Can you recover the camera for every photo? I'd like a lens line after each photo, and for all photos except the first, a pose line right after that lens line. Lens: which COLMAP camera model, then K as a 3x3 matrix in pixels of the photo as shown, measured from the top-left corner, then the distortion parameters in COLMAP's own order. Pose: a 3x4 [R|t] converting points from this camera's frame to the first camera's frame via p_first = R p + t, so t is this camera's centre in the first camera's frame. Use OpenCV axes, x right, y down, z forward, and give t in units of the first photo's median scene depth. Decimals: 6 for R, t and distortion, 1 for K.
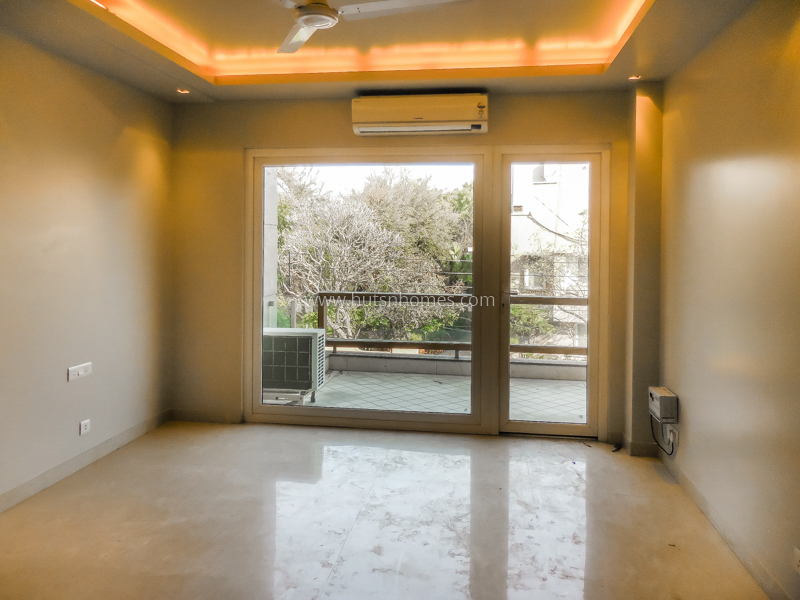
lens RADIAL K [[655.5, 0, 399.9], [0, 655.5, 236.1], [0, 0, 1]] dist [0.047522, 0.002923]
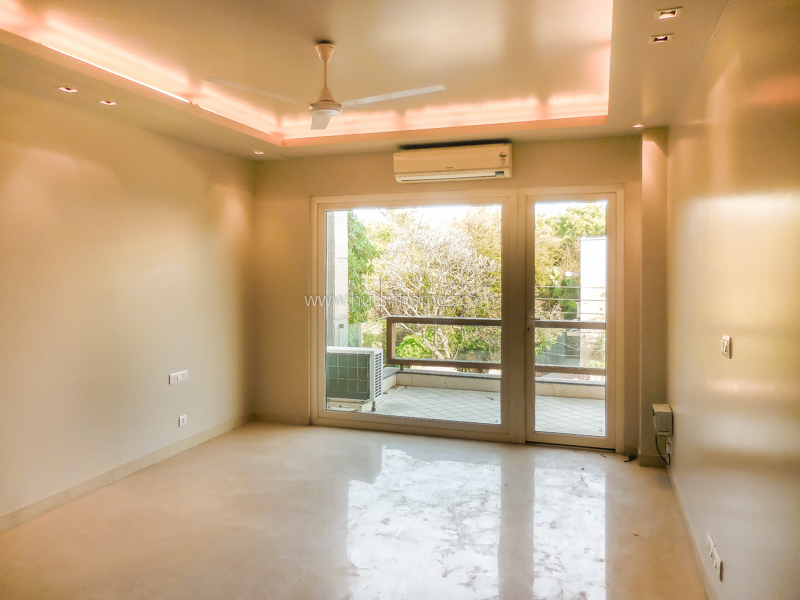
lens RADIAL K [[649.0, 0, 395.1], [0, 649.0, 254.6], [0, 0, 1]] dist [0.055805, 0.005938]
pose [[0.983346, -0.012021, -0.181346, 0.140001], [0.010497, 0.999901, -0.009364, -0.015321], [0.181441, 0.007305, 0.983375, -0.149264]]
